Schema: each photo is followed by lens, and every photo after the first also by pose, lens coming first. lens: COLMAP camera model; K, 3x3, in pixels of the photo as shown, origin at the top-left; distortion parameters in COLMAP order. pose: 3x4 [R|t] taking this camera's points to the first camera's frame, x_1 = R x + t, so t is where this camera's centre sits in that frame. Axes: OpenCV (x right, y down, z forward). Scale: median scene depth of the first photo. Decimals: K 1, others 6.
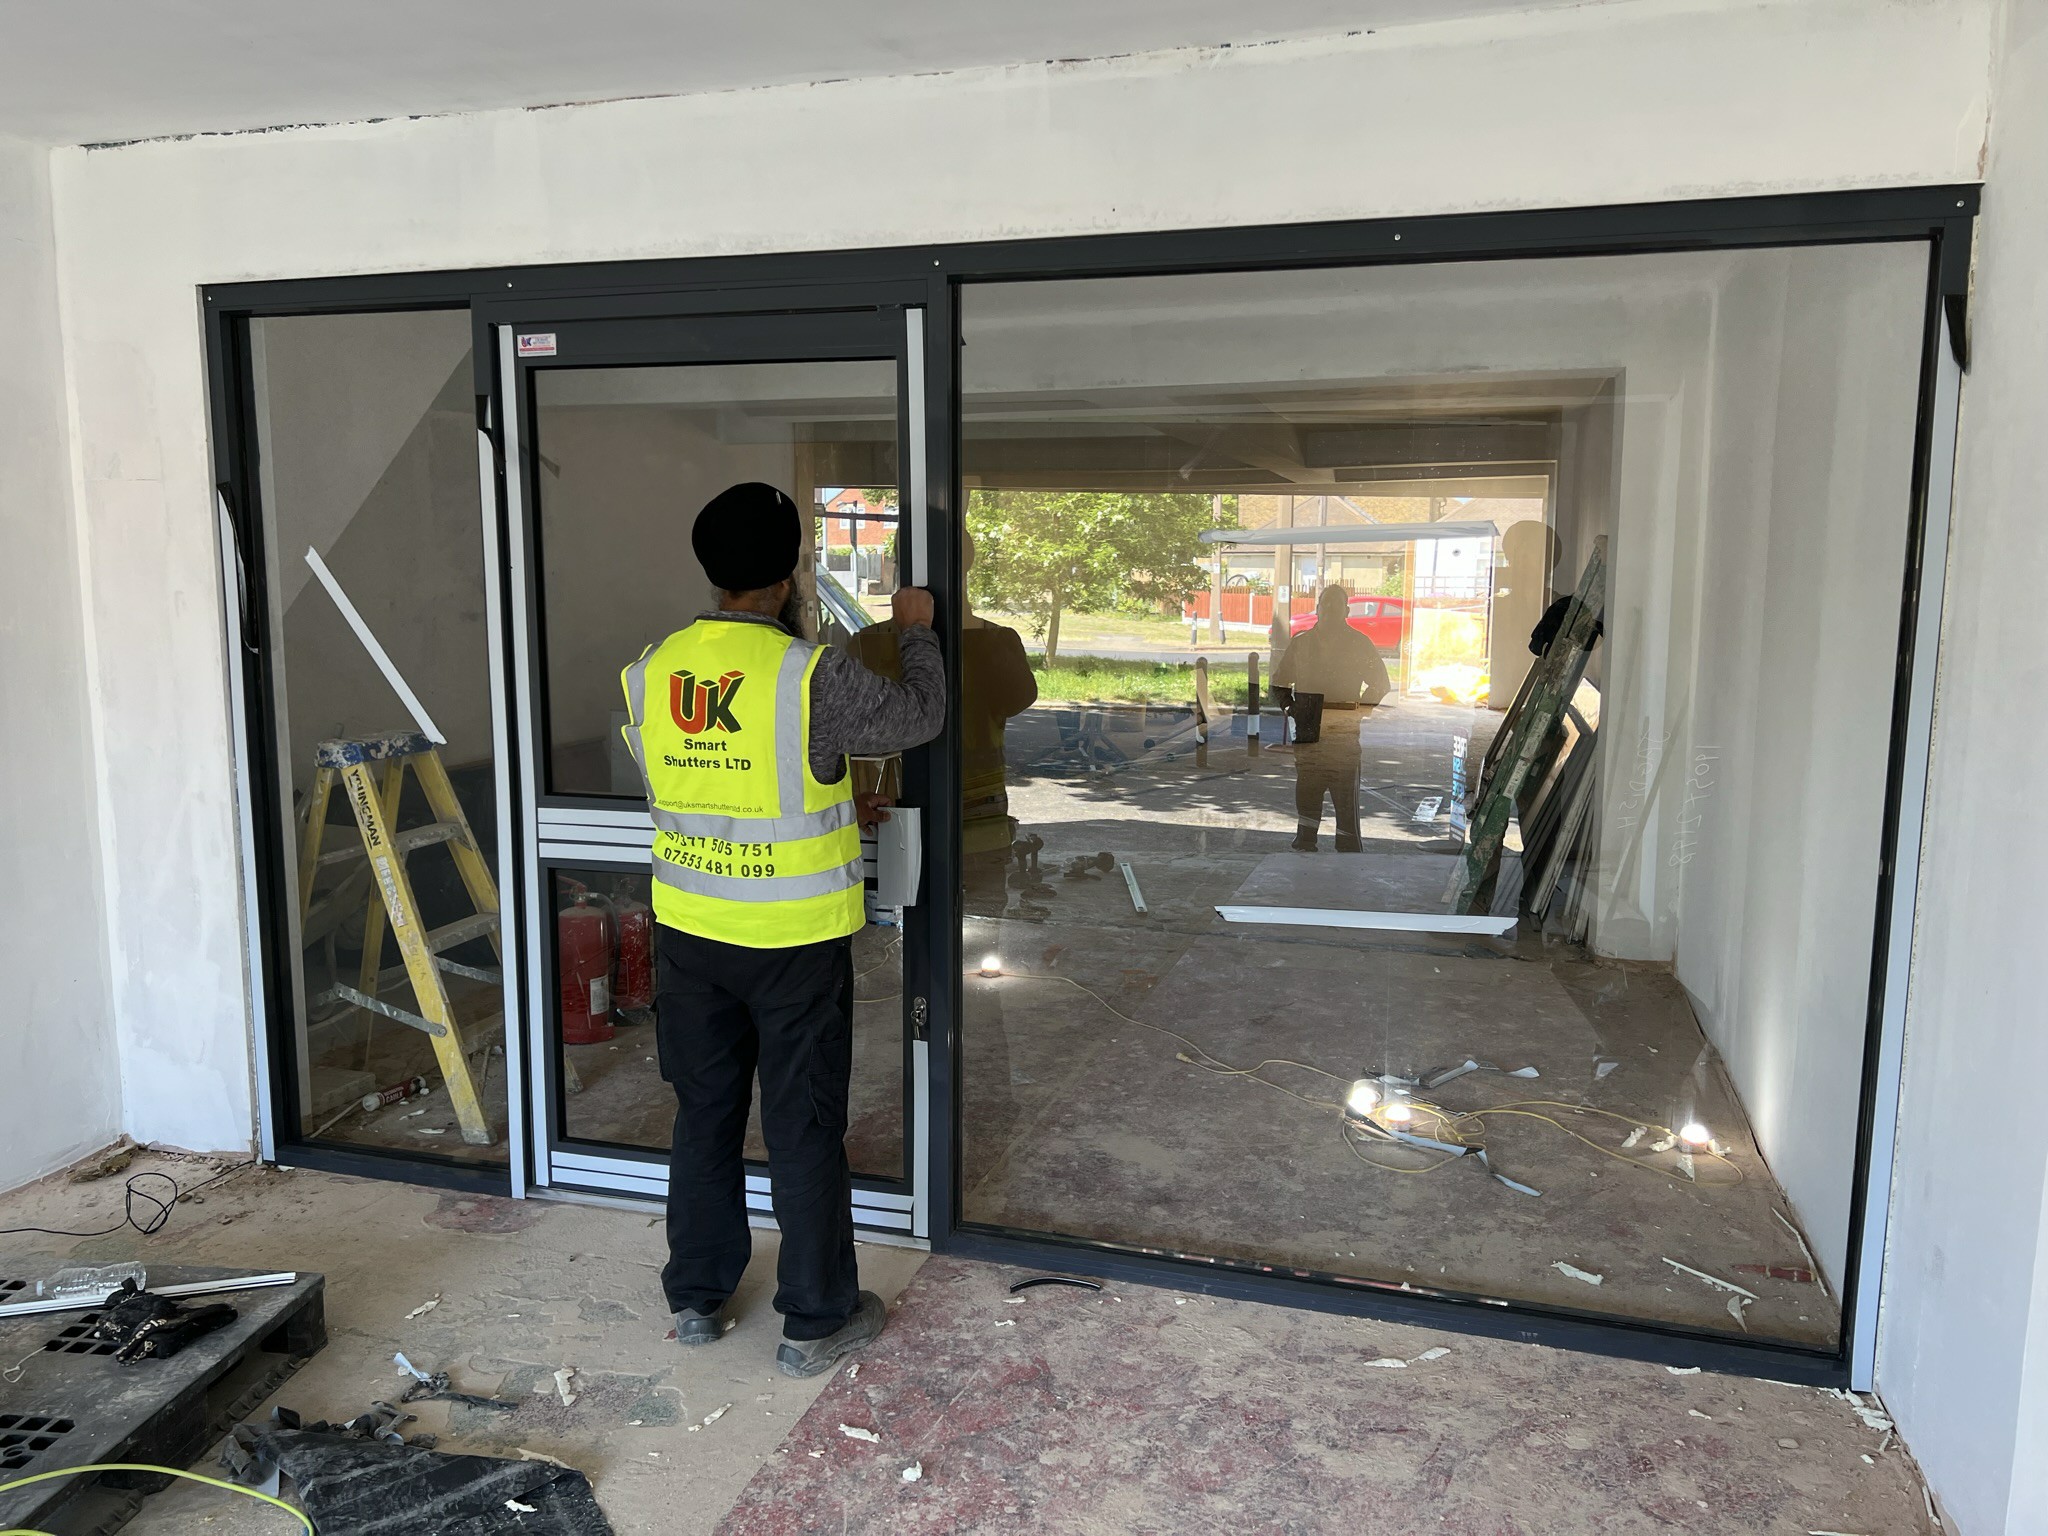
lens RADIAL K [[1538.9, 0, 1008.2], [0, 1538.9, 763.4], [0, 0, 1]] dist [0.038370, -0.037768]
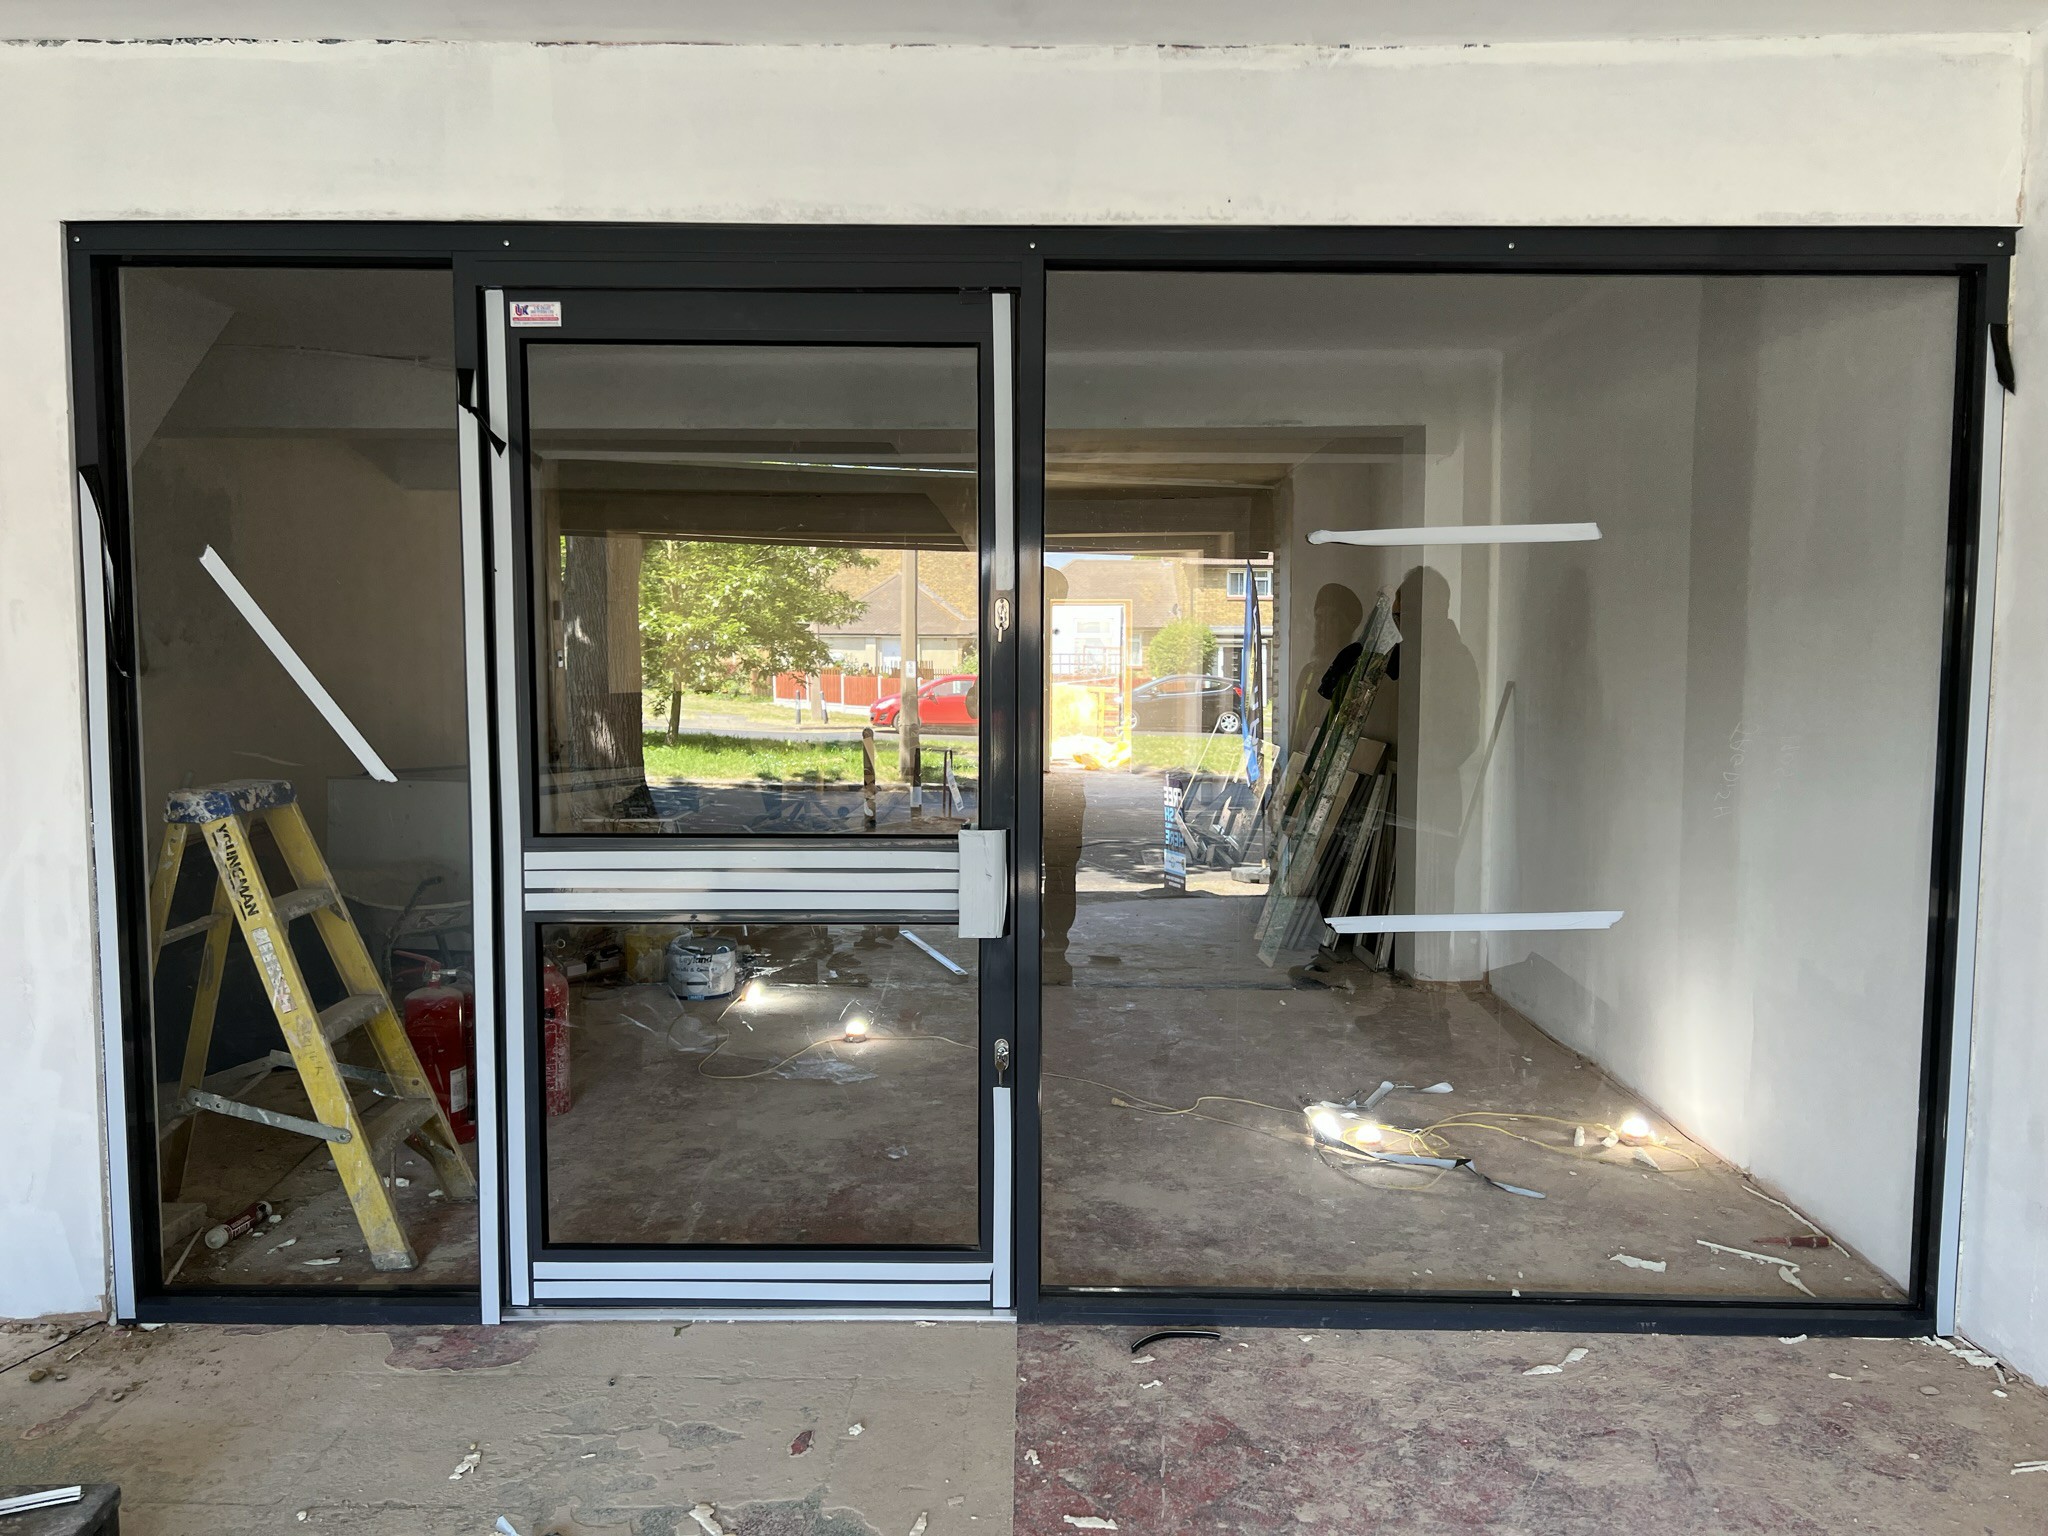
lens RADIAL K [[1538.9, 0, 1008.2], [0, 1538.9, 763.4], [0, 0, 1]] dist [0.038370, -0.037768]
pose [[0.958736, -0.020782, 0.283538, -0.300084], [0.036575, 0.998053, -0.050522, 0.033681], [-0.281936, 0.058808, 0.957629, 0.110107]]
